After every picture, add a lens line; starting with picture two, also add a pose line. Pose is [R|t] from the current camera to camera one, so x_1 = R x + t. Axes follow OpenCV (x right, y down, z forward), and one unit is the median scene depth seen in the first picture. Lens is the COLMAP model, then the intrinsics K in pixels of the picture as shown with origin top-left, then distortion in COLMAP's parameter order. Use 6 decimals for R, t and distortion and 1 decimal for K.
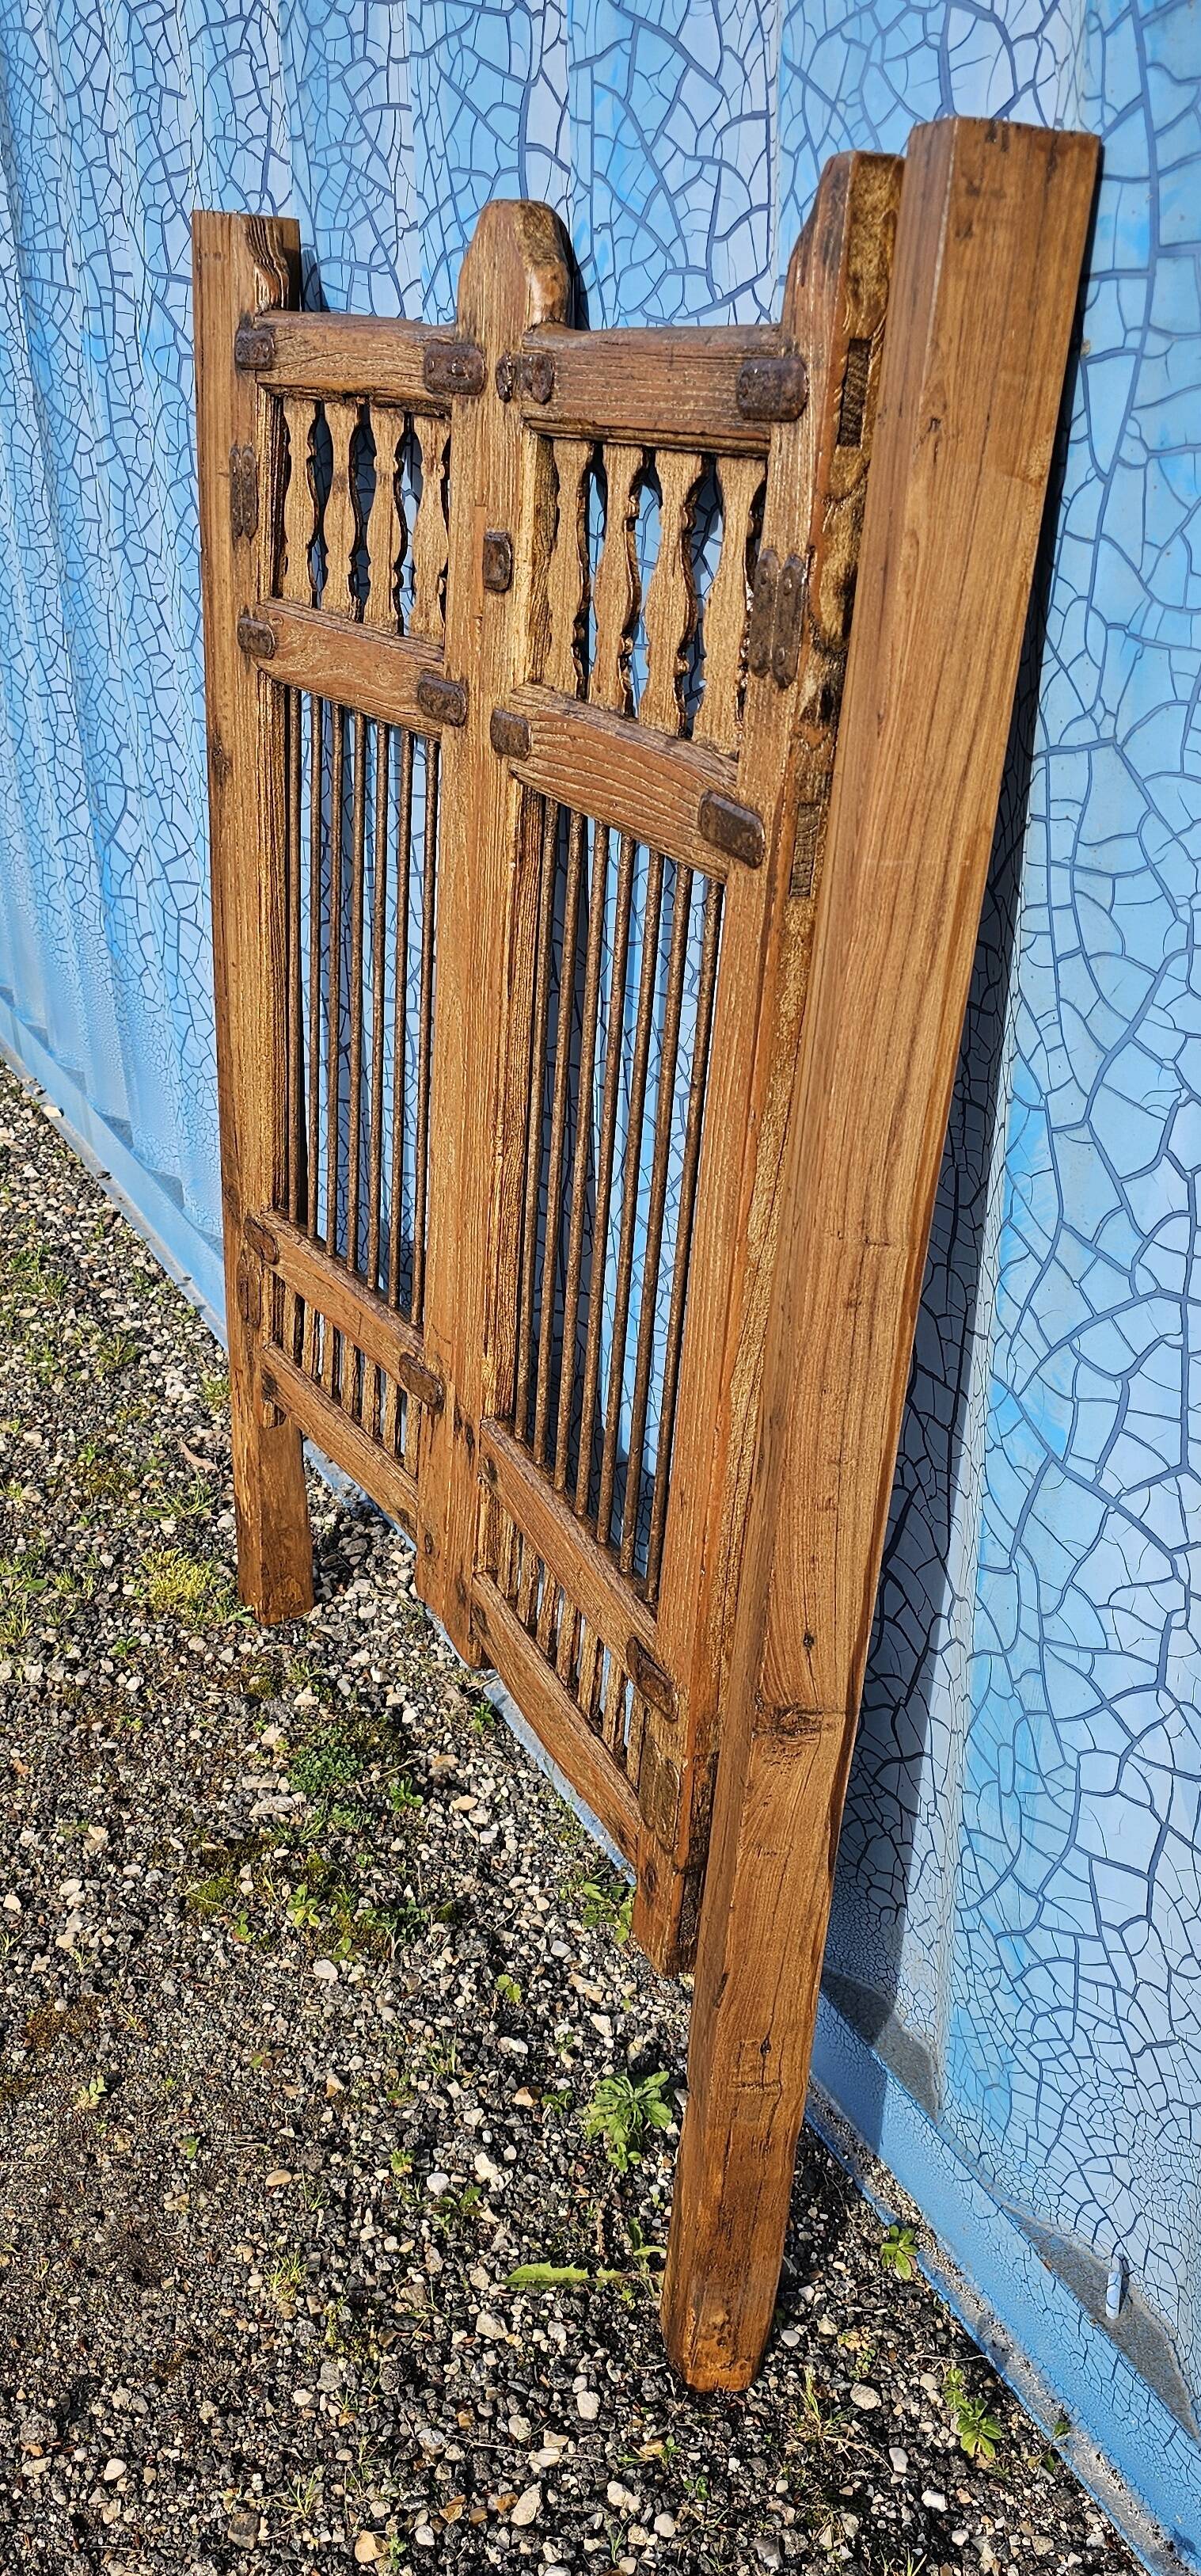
lens RADIAL K [[2134.5, 0, 644.5], [0, 2134.5, 1362.5], [0, 0, 1]] dist [0.006859, 0.004521]
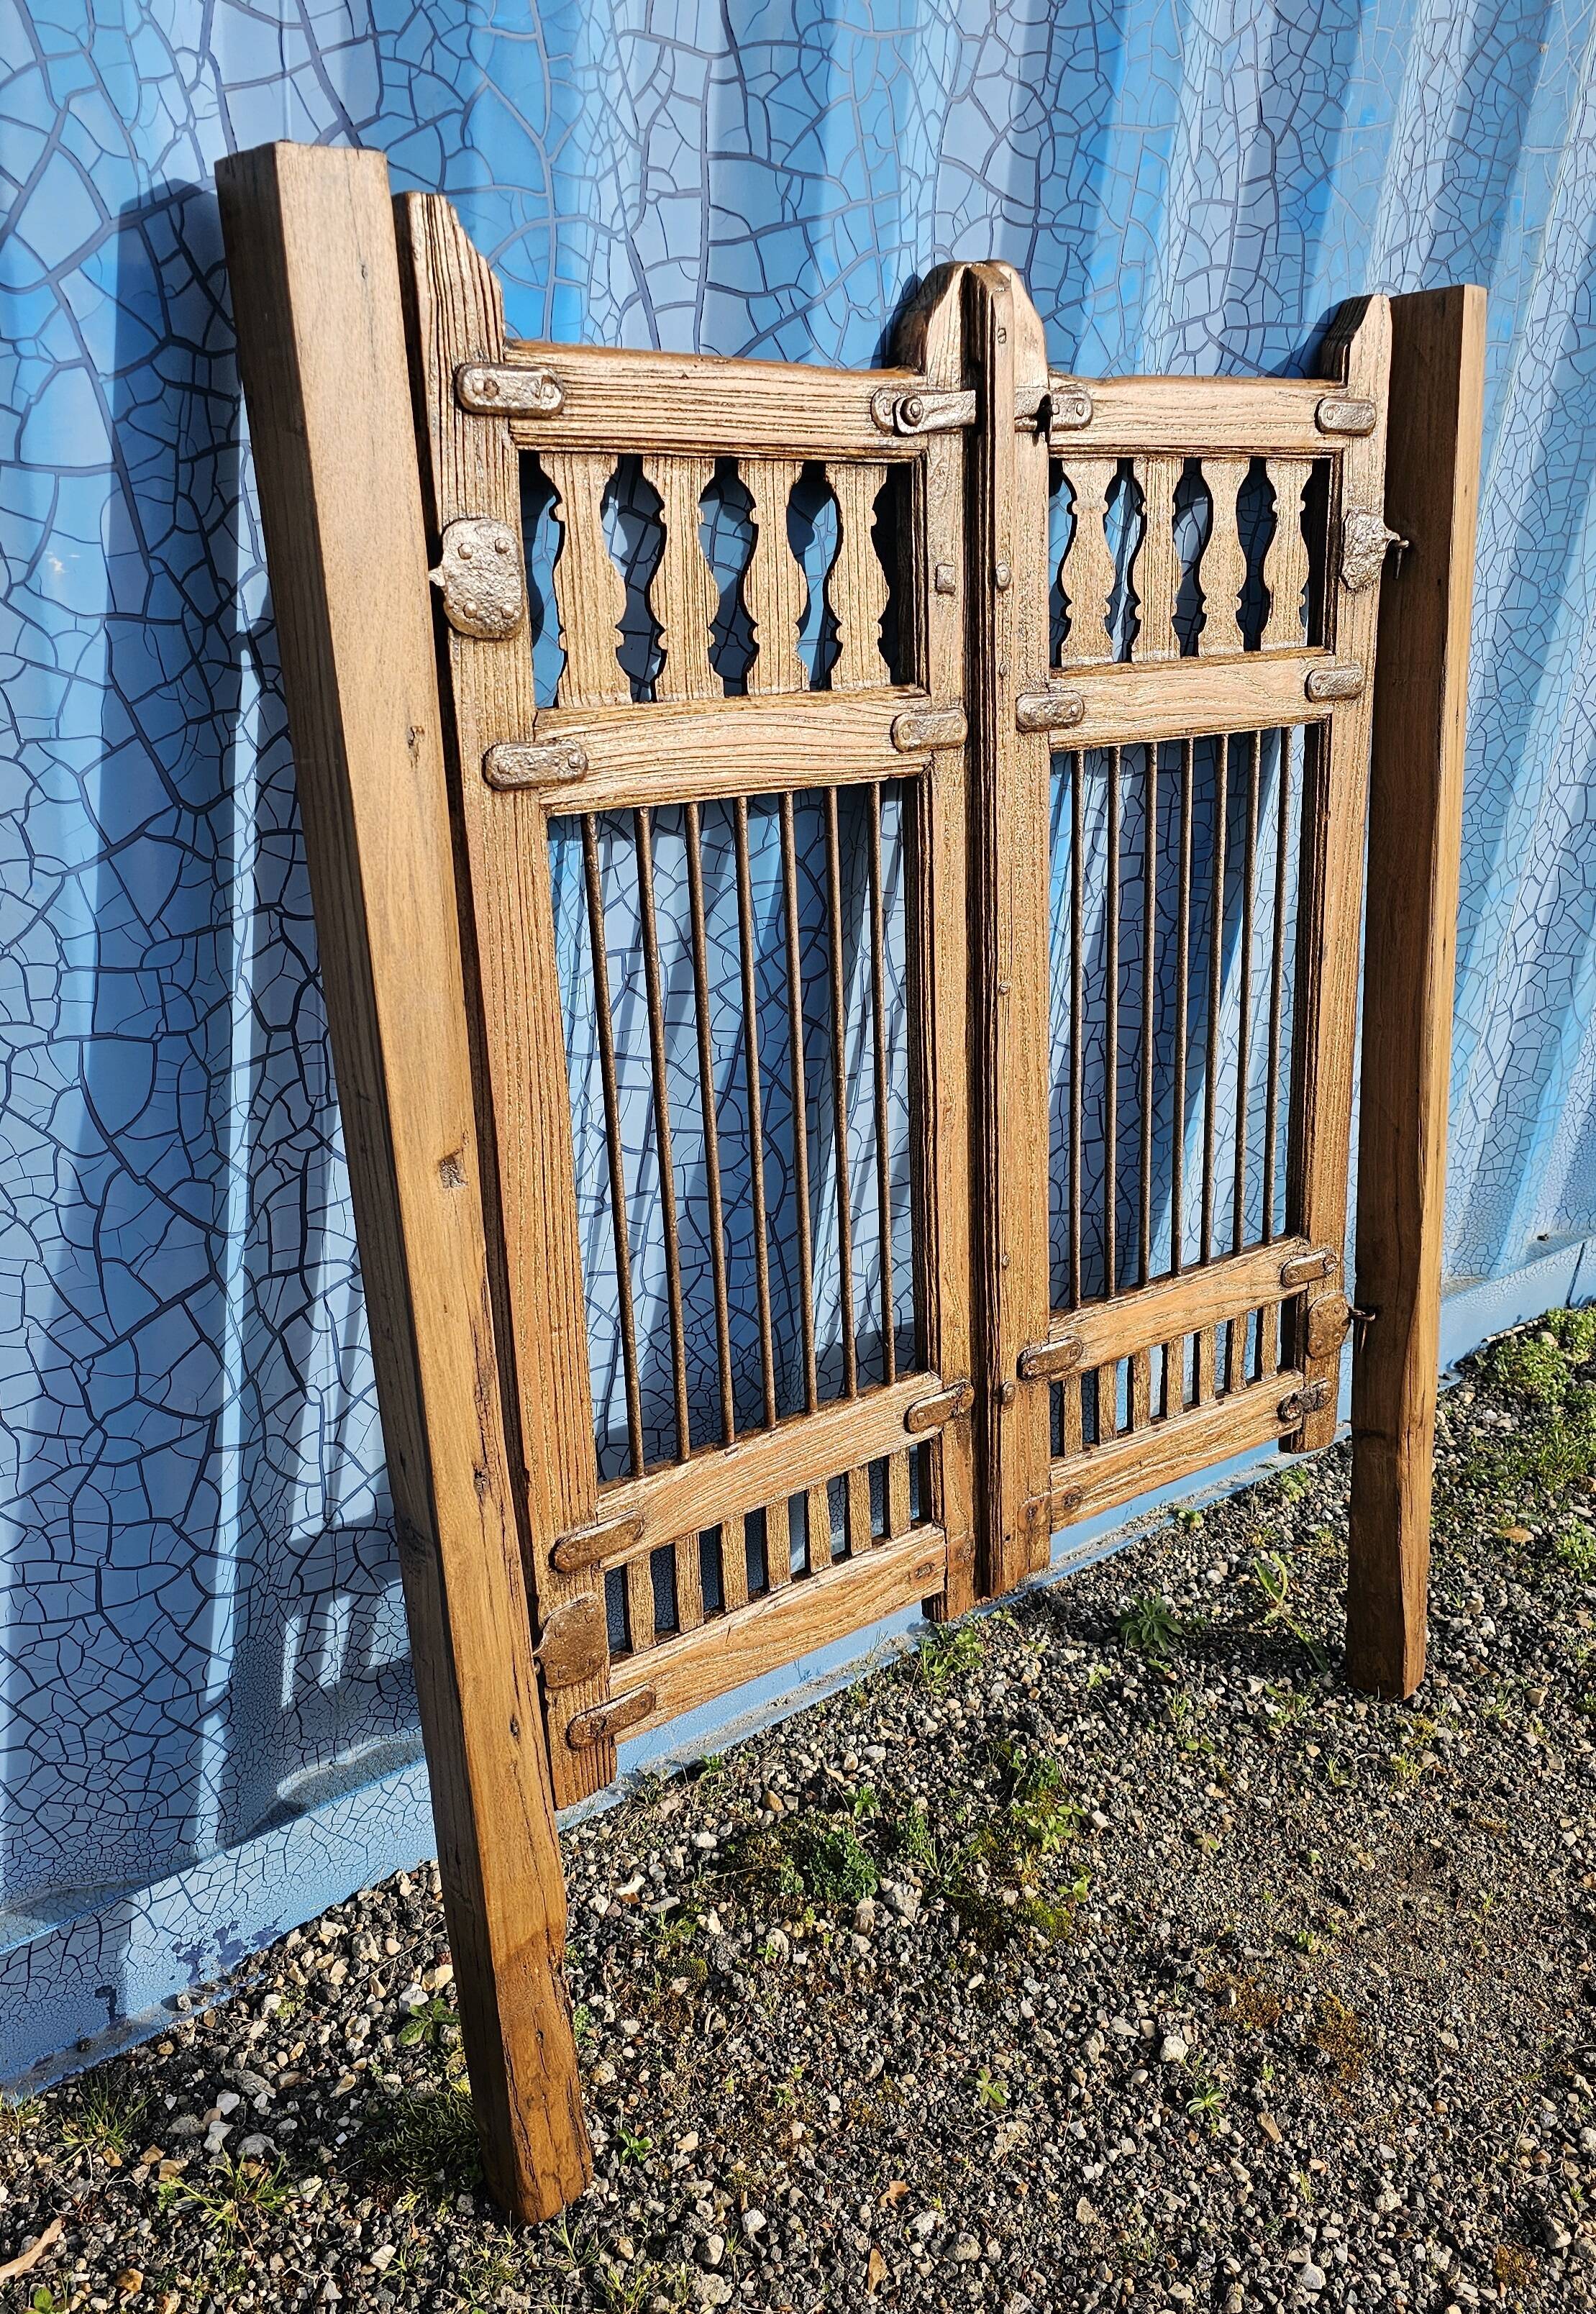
lens RADIAL K [[1949.7, 0, 794.2], [0, 1949.7, 1229.5], [0, 0, 1]] dist [0.049271, -0.047480]
pose [[-0.235689, -0.431560, 0.870751, -1.091143], [0.359527, 0.793704, 0.490688, -0.648785], [-0.902880, 0.428708, -0.031910, 1.315278]]
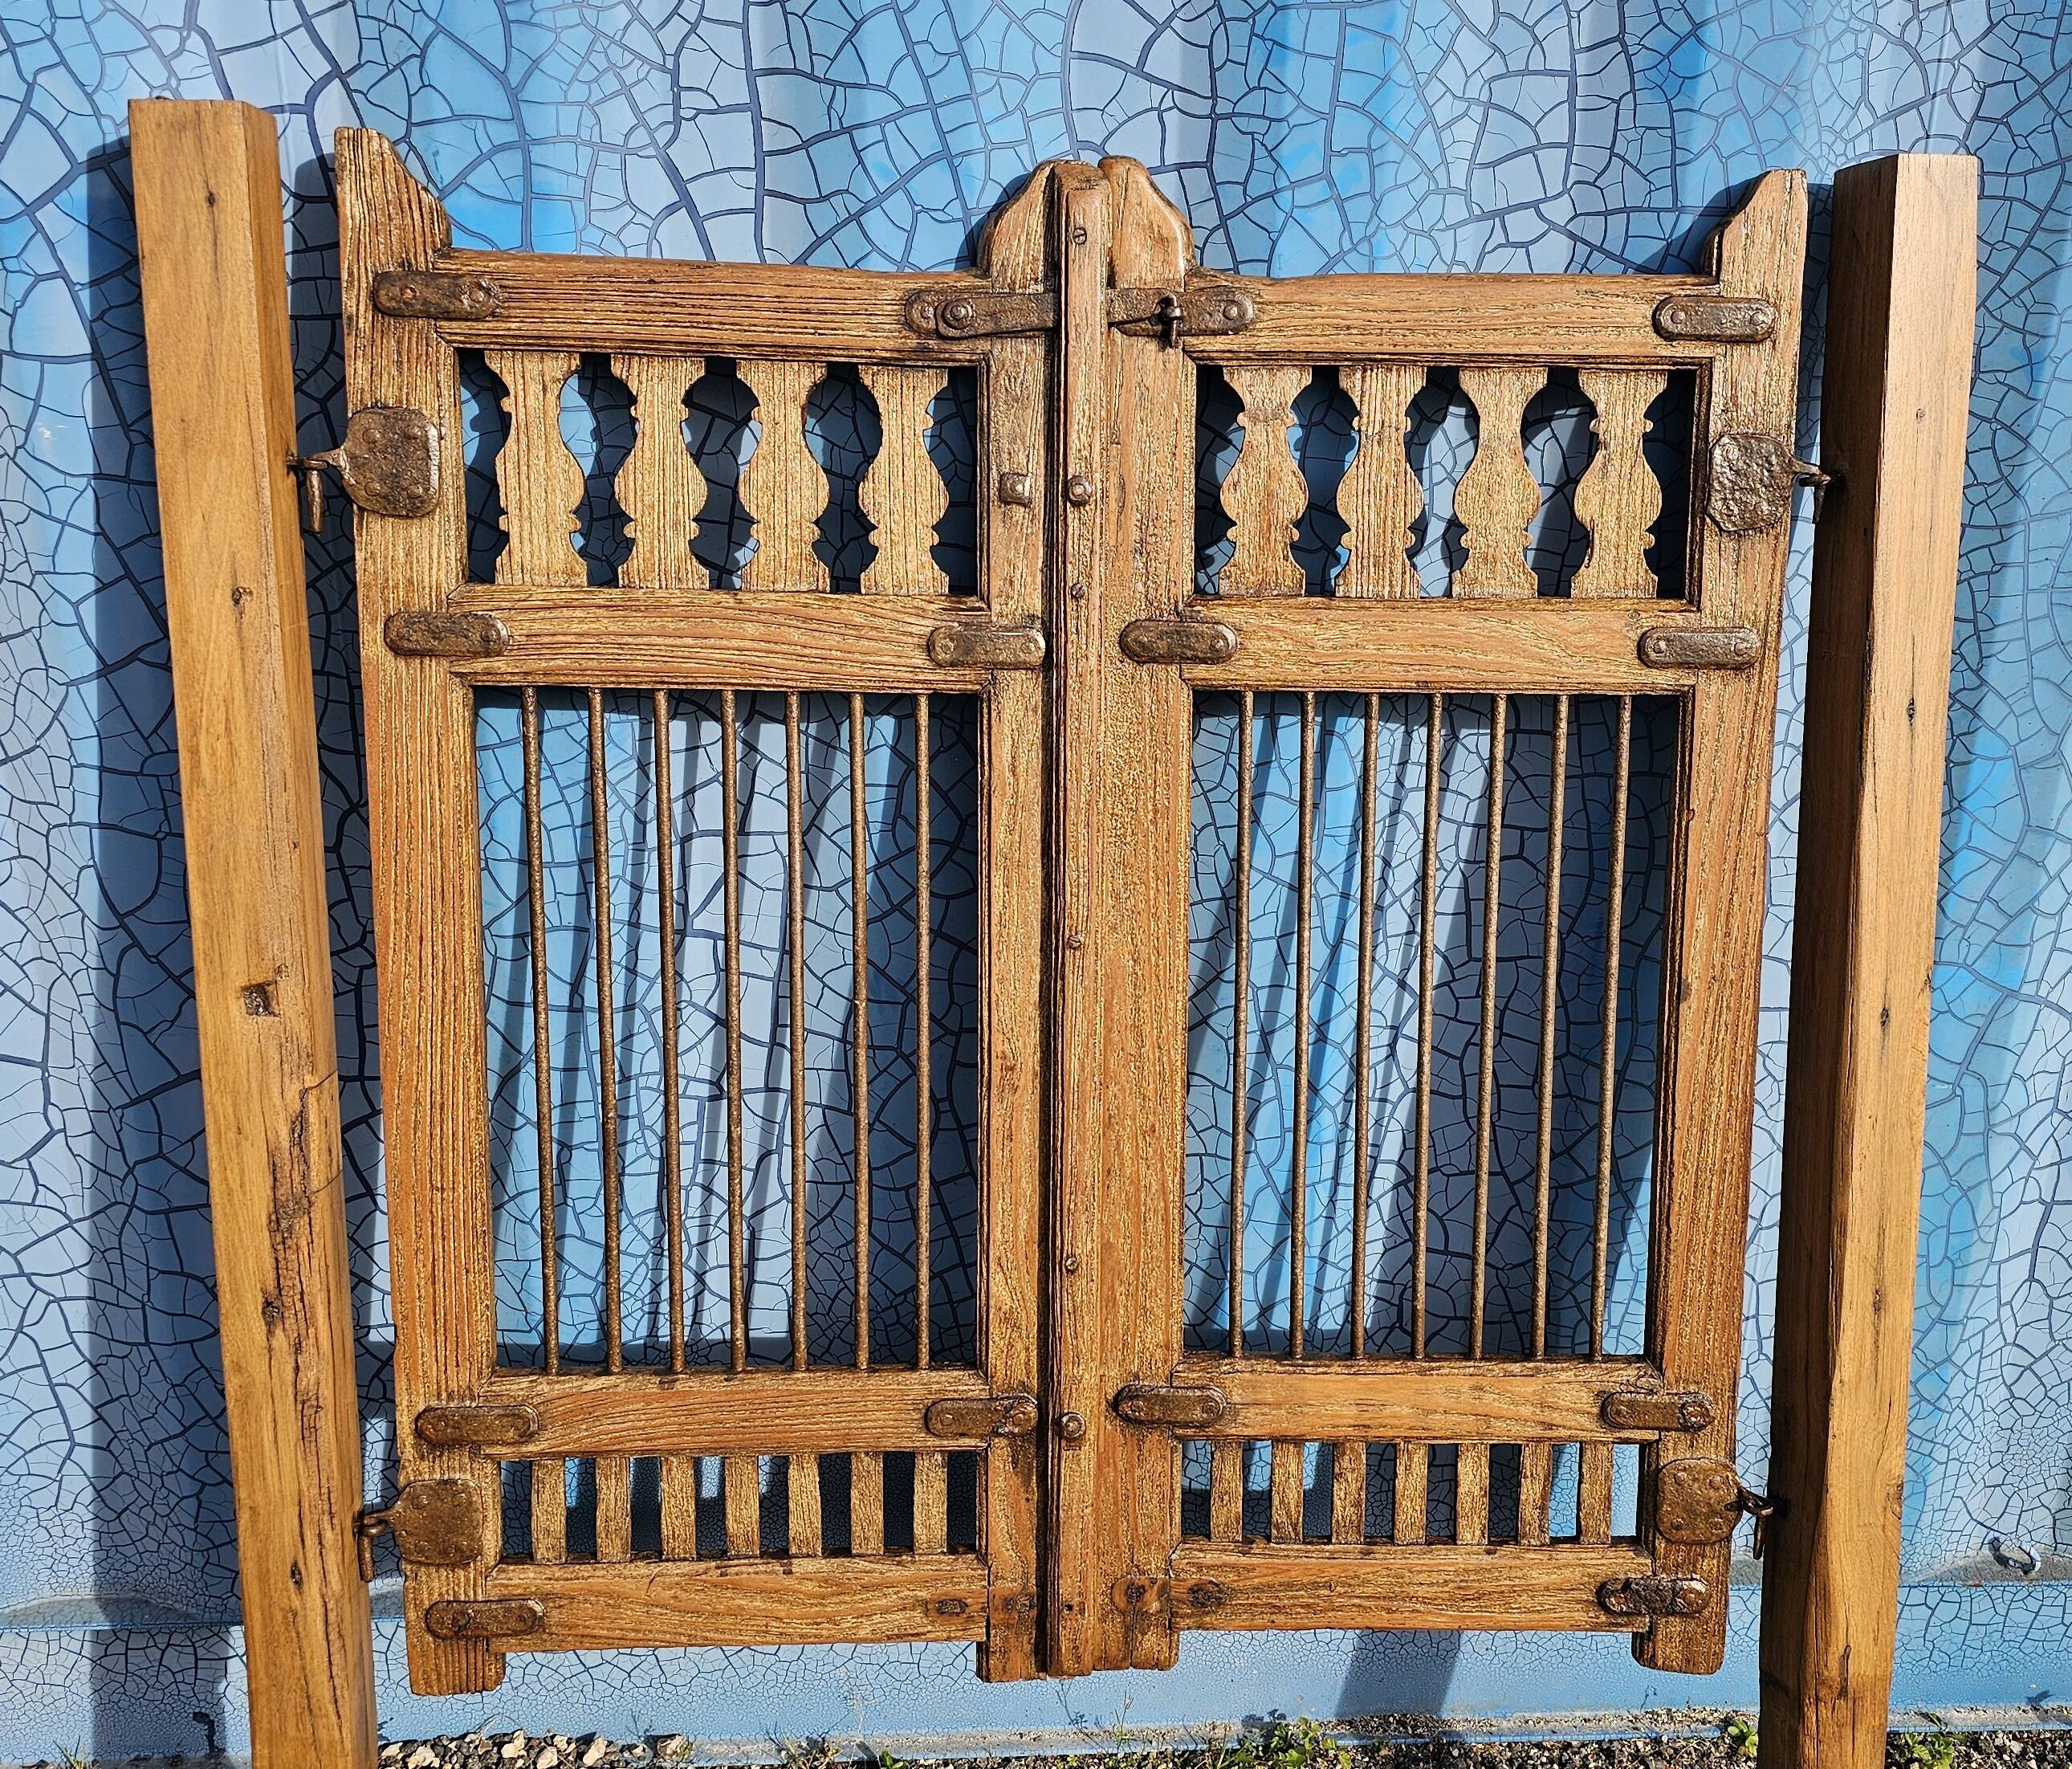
lens RADIAL K [[2162.4, 0, 1157.1], [0, 2162.4, 816.8], [0, 0, 1]] dist [0.036784, 0.000000]
pose [[0.387402, -0.288994, 0.875444, -0.992156], [0.377550, 0.916048, 0.135325, -0.371370], [-0.841056, 0.278098, 0.463989, 0.609637]]
